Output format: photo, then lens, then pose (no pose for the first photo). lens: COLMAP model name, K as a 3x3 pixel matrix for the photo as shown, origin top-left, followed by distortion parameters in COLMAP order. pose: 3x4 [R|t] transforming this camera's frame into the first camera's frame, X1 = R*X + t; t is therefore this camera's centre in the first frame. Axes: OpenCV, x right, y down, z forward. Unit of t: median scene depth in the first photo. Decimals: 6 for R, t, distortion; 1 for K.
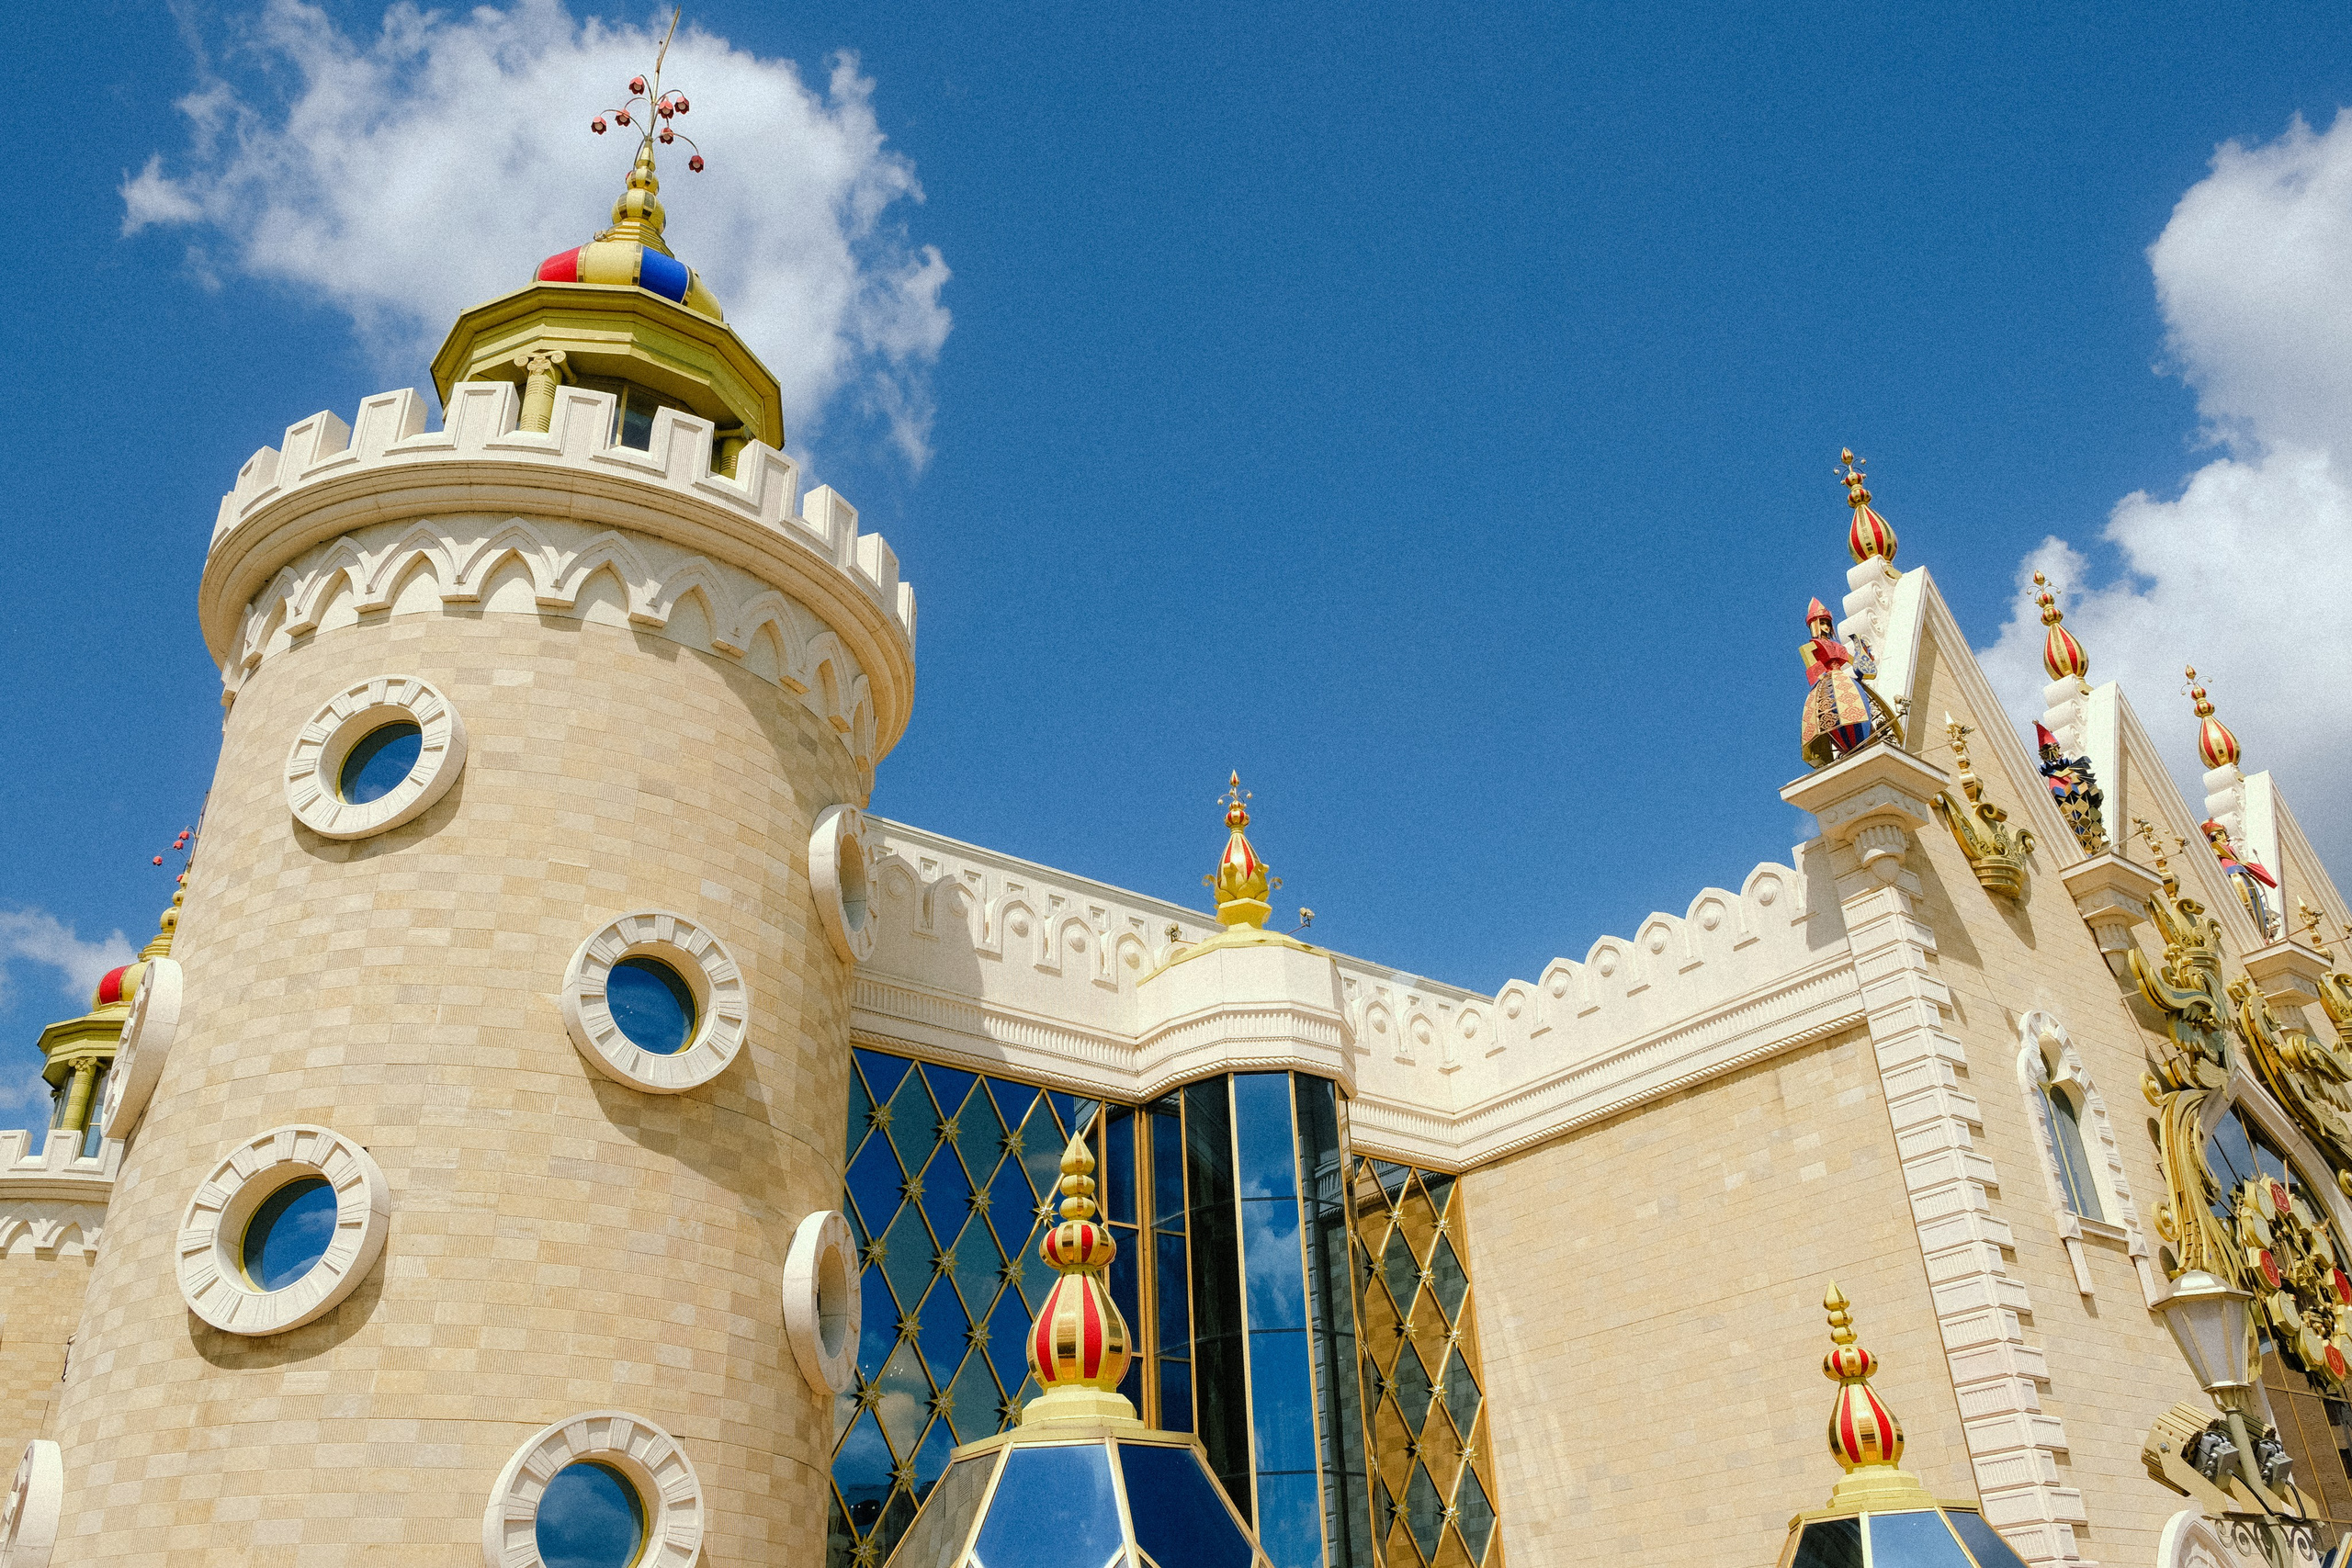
lens RADIAL K [[1821.1, 0, 1176.0], [0, 1821.1, 784.0], [0, 0, 1]] dist [-0.048410, 0.004360]
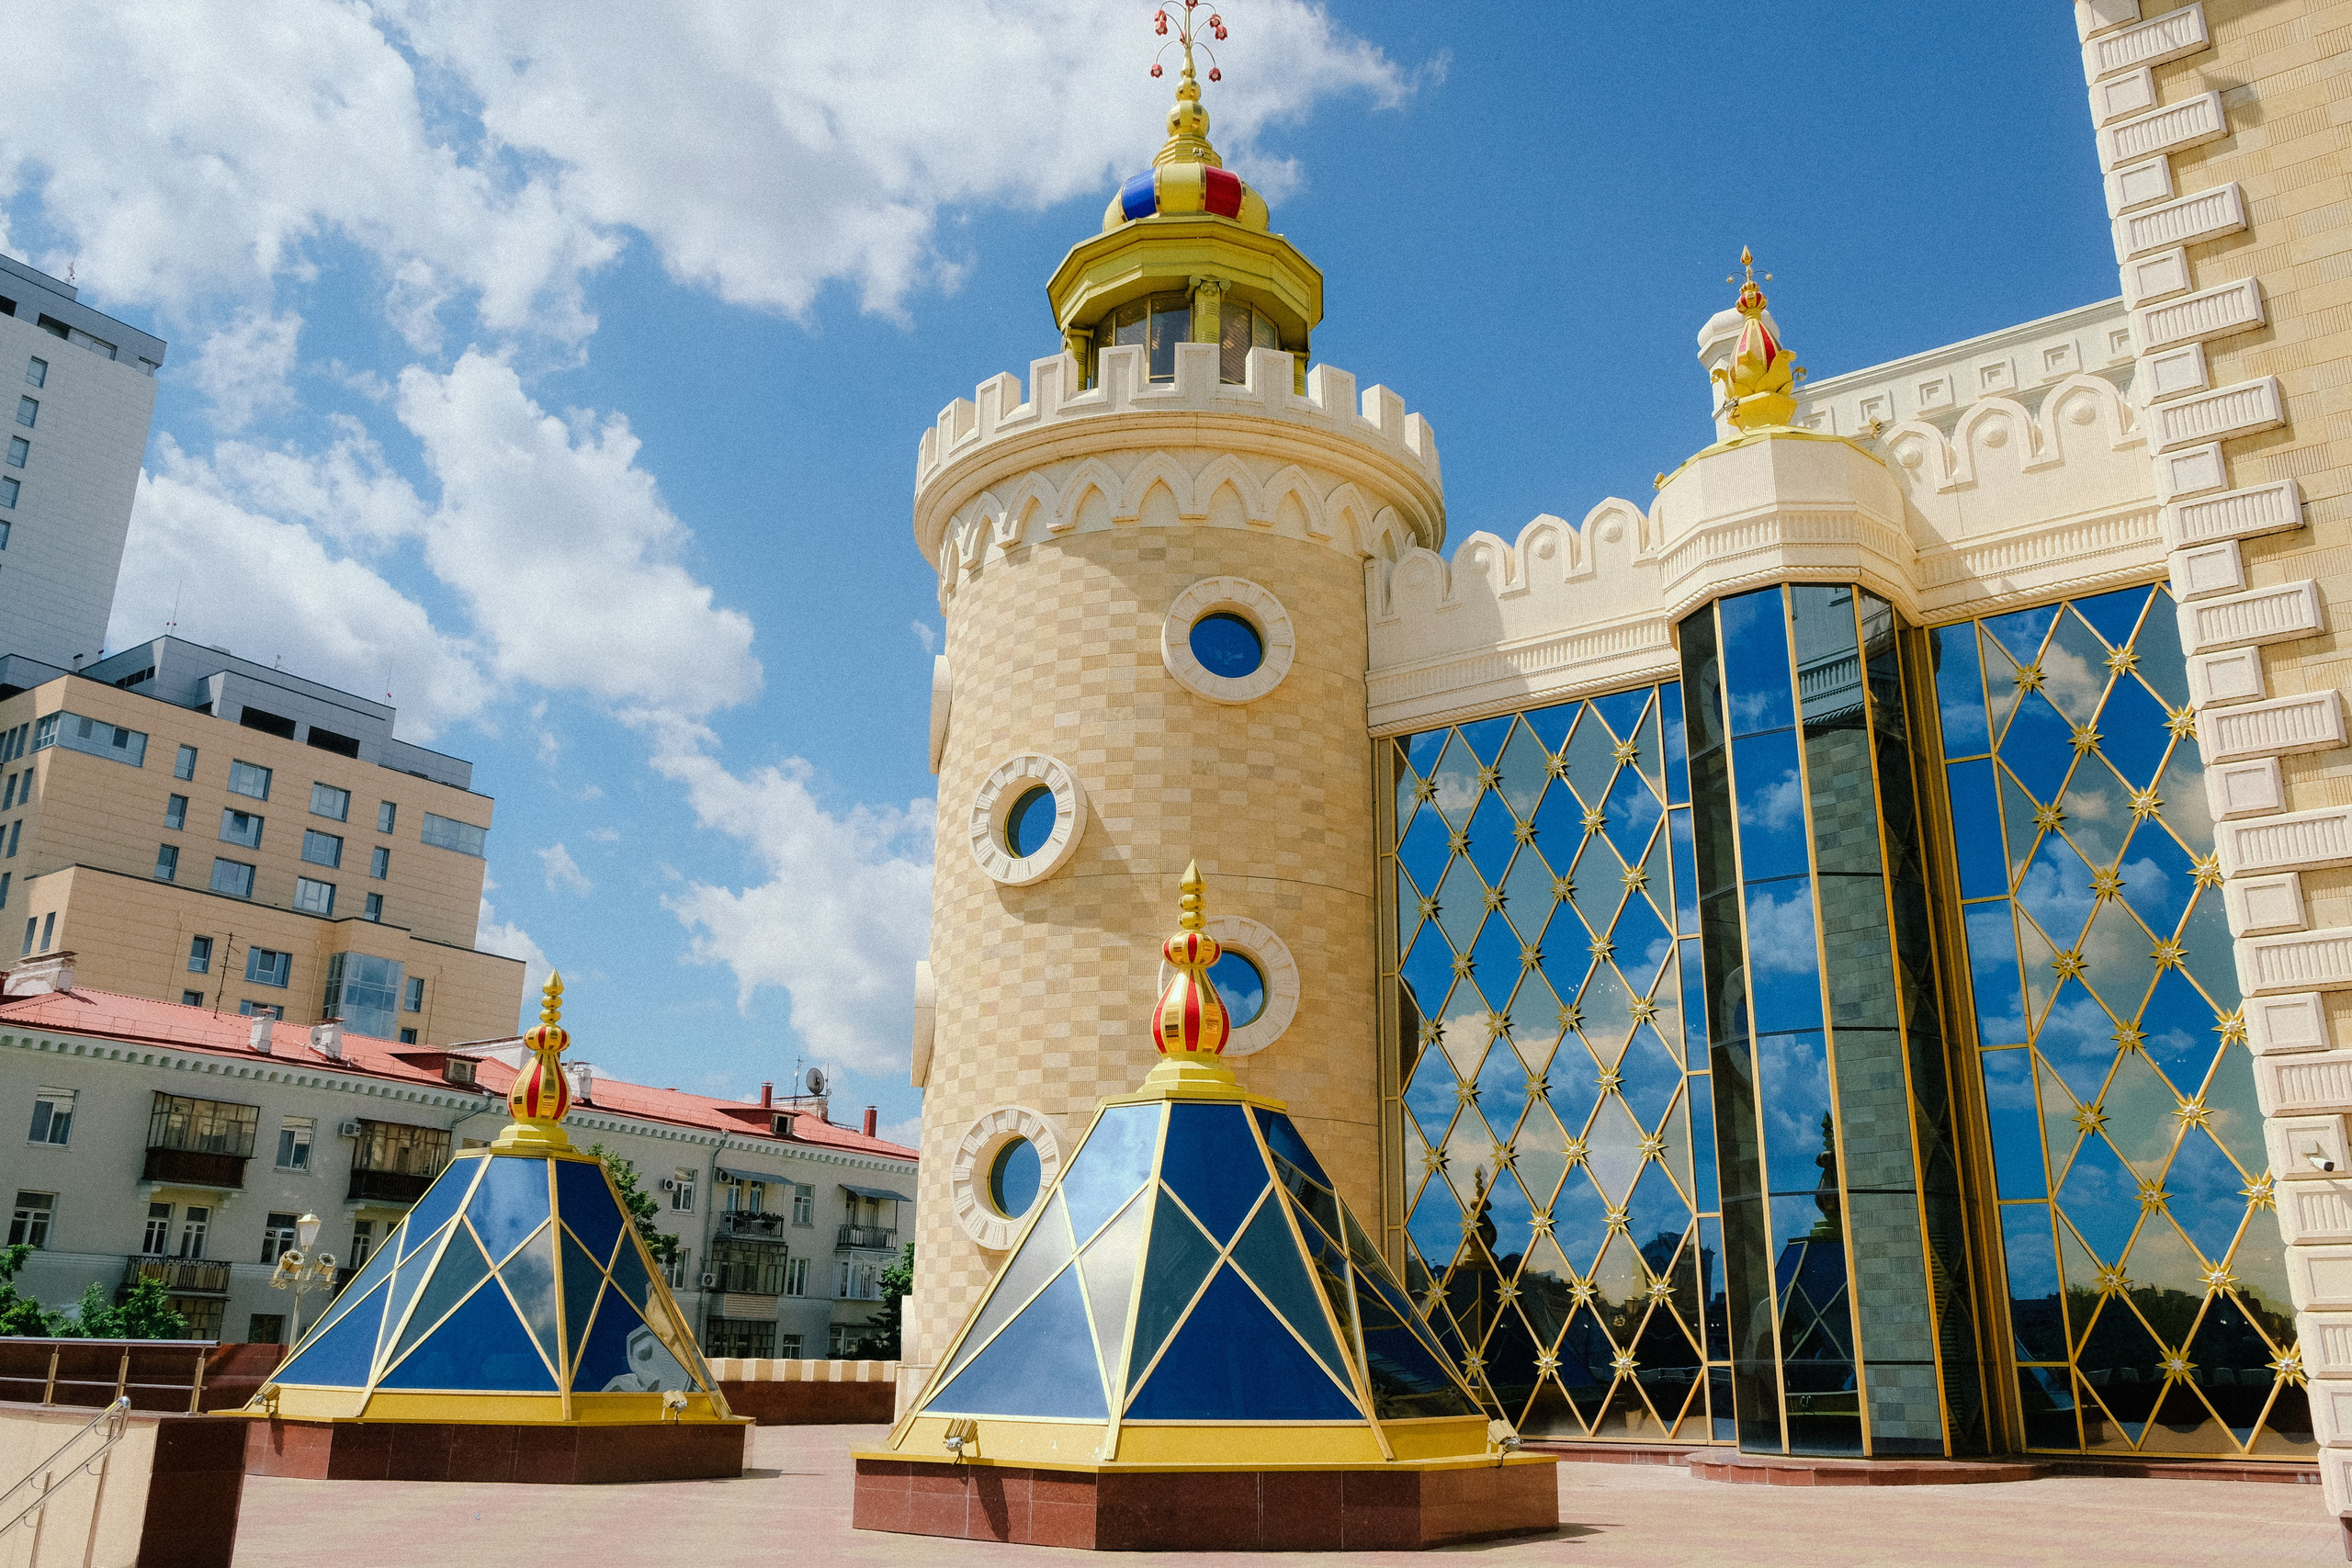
lens RADIAL K [[1821.1, 0, 1176.0], [0, 1821.1, 784.0], [0, 0, 1]] dist [-0.048410, 0.004360]
pose [[0.291349, -0.234447, -0.927443, 1.037873], [0.444434, 0.891694, -0.085794, 0.261555], [0.847109, -0.387191, 0.363990, 0.583027]]
